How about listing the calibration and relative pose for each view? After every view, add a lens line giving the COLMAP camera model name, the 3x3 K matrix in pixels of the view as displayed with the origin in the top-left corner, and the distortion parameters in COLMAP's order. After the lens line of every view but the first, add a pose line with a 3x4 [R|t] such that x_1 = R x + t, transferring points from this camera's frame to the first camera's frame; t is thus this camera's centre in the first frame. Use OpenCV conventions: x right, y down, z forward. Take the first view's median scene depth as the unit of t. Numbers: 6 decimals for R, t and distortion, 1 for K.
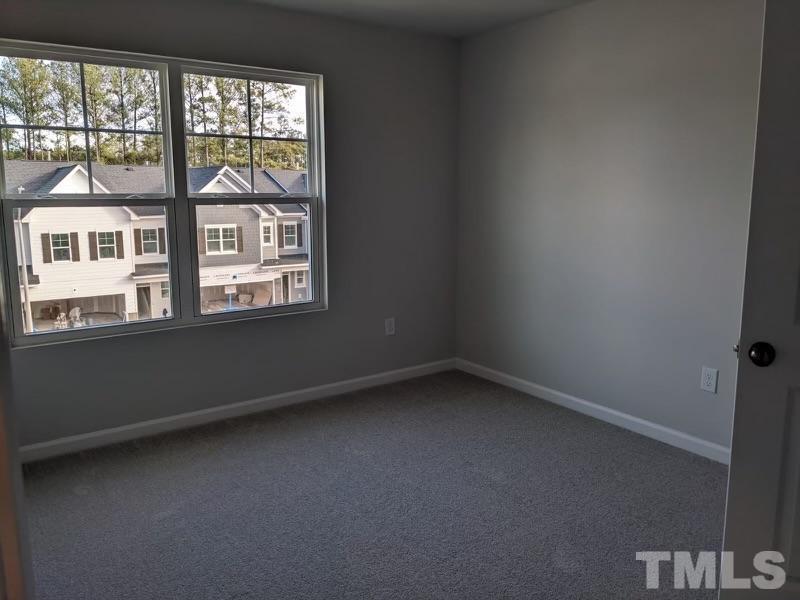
lens RADIAL K [[637.0, 0, 400.0], [0, 637.0, 300.0], [0, 0, 1]] dist [-0.004022, -0.013494]
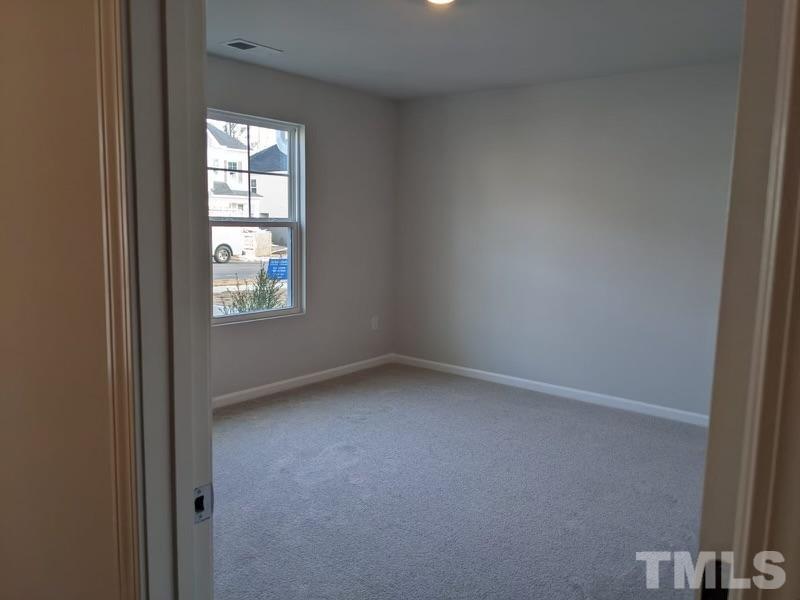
lens RADIAL K [[637.0, 0, 400.0], [0, 637.0, 300.0], [0, 0, 1]] dist [-0.004022, -0.013494]
pose [[0.956723, -0.005199, 0.290954, -0.307598], [0.016404, 0.999214, -0.036088, 0.037674], [-0.290538, 0.039299, 0.956056, -0.234883]]
